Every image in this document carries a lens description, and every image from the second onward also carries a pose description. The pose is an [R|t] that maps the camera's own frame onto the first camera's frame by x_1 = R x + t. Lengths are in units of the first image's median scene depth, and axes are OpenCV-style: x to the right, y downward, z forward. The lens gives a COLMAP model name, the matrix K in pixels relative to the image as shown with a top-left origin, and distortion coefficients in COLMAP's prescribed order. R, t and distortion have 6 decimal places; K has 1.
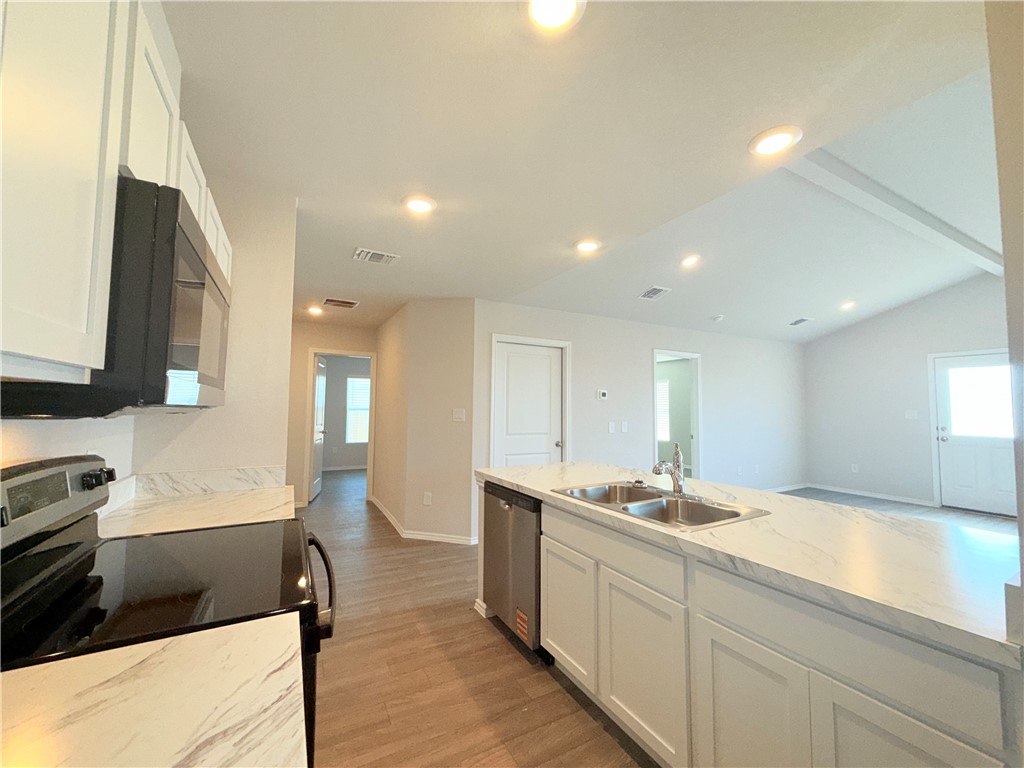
lens RADIAL K [[406.8, 0, 509.3], [0, 406.8, 384.3], [0, 0, 1]] dist [-0.000880, 0.000398]
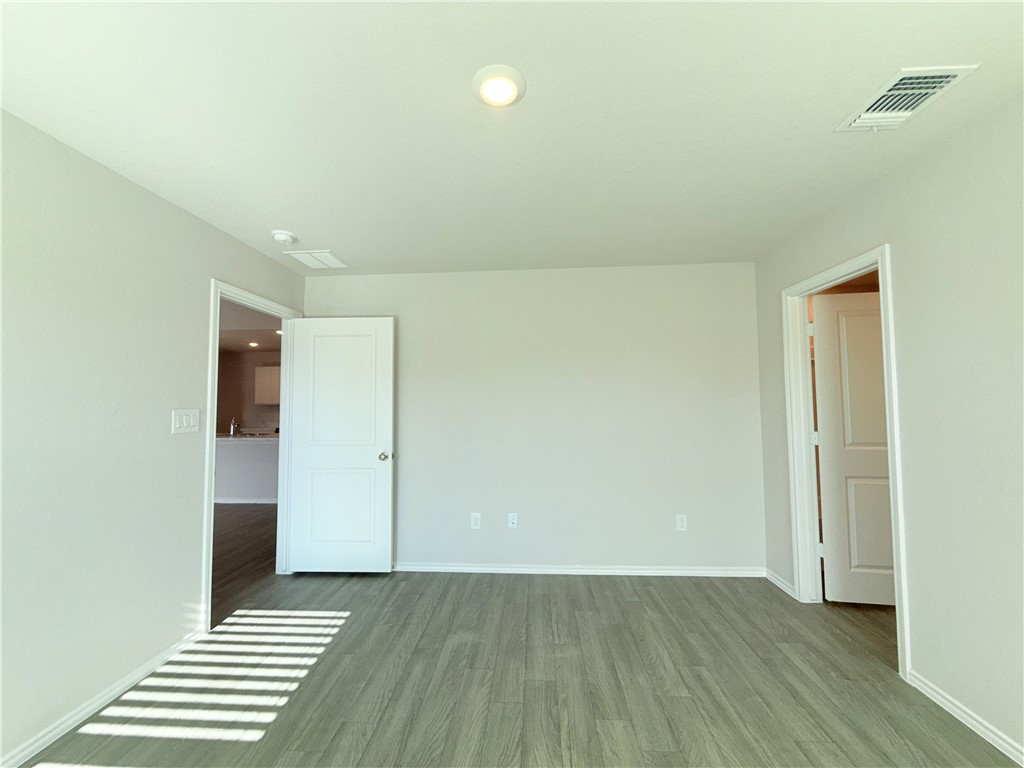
lens RADIAL K [[406.8, 0, 509.3], [0, 406.8, 384.3], [0, 0, 1]] dist [-0.000880, 0.000398]
pose [[-0.536882, -0.046241, -0.842389, 0.477004], [0.048737, 0.995129, -0.085687, 0.079688], [0.842248, -0.087059, -0.532014, 1.264139]]
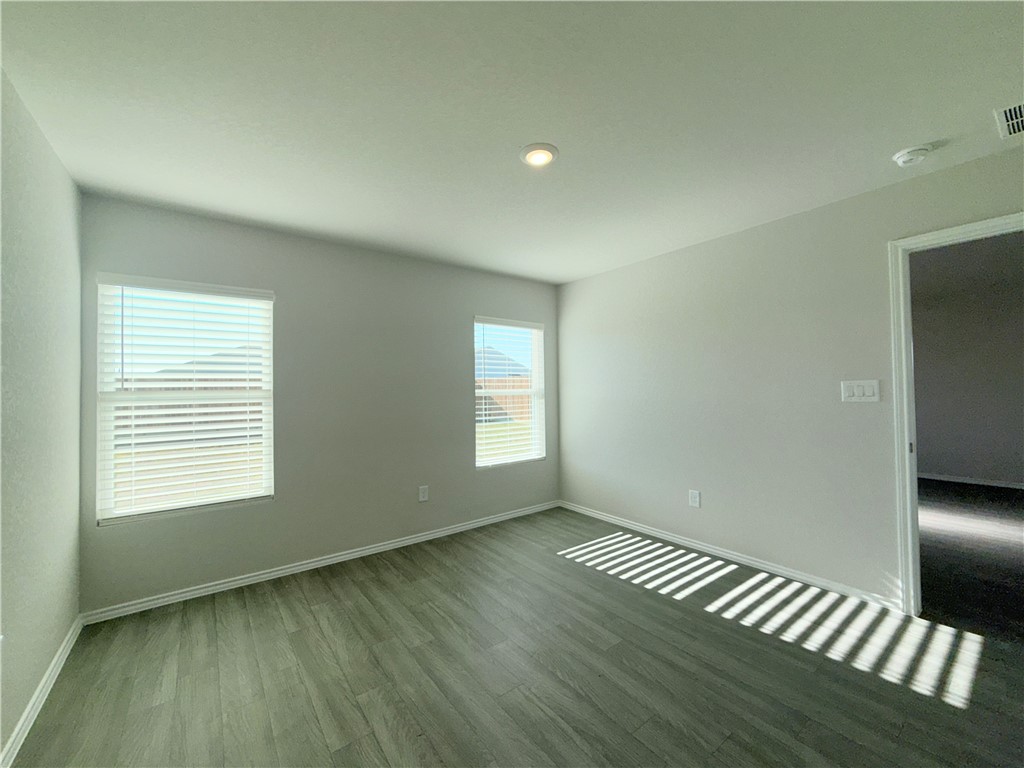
lens RADIAL K [[404.4, 0, 511.2], [0, 404.4, 391.7], [0, 0, 1]] dist [-0.005475, 0.000307]
pose [[-0.147915, -0.010087, 0.988949, -0.749429], [-0.039627, 0.999205, 0.004265, 0.077516], [-0.988206, -0.038558, -0.148198, 1.134658]]
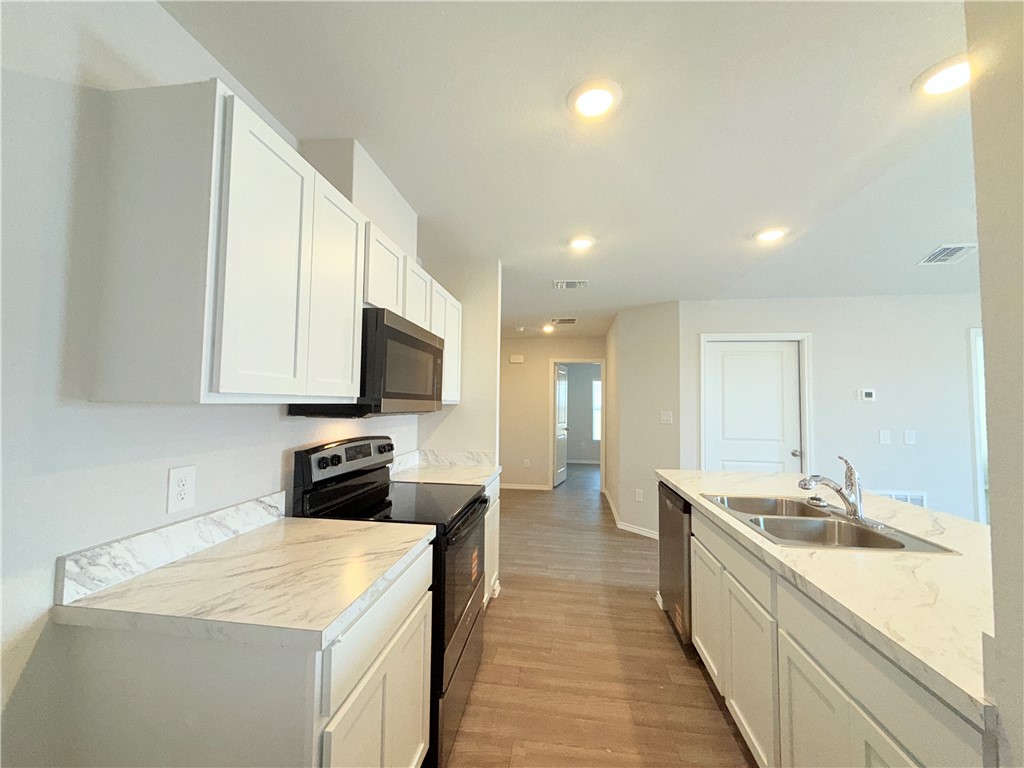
lens RADIAL K [[406.8, 0, 509.3], [0, 406.8, 384.3], [0, 0, 1]] dist [-0.000880, 0.000398]
pose [[0.801713, -0.027914, -0.597057, 0.284930], [0.029303, 0.999543, -0.007385, -0.018642], [0.596991, -0.011574, 0.802164, -0.089012]]
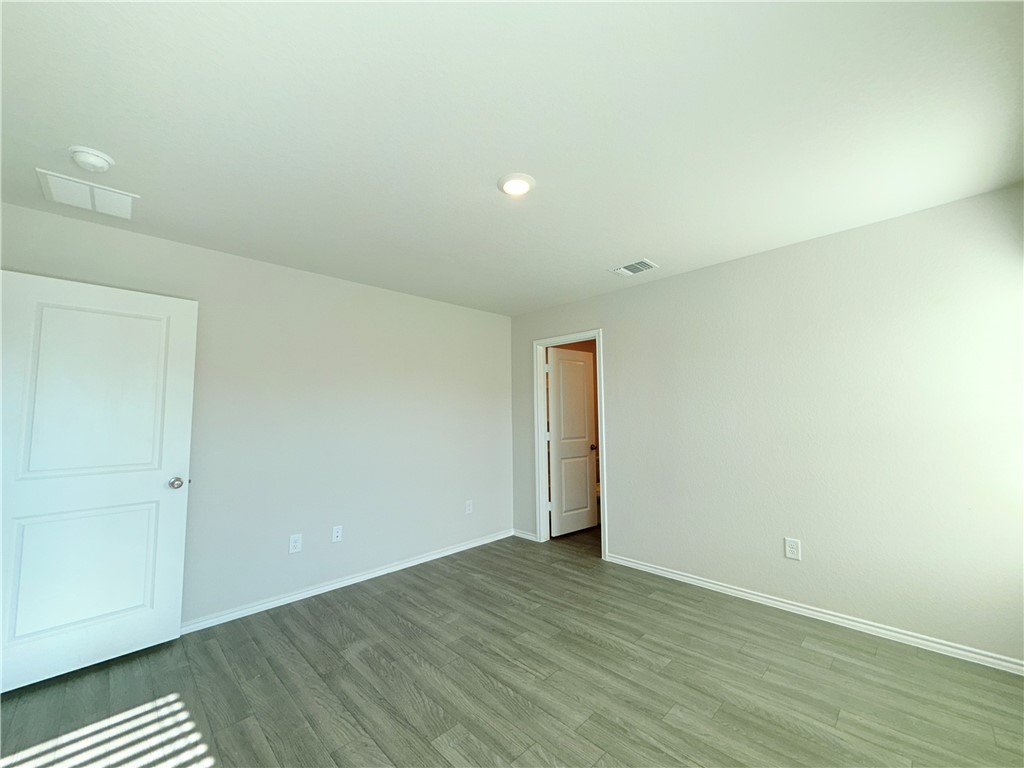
lens RADIAL K [[406.8, 0, 509.3], [0, 406.8, 384.3], [0, 0, 1]] dist [-0.000880, 0.000398]
pose [[0.271468, -0.088991, -0.958324, 0.760014], [0.065579, 0.995112, -0.073830, 0.066391], [0.960211, -0.042804, 0.275977, 0.725775]]
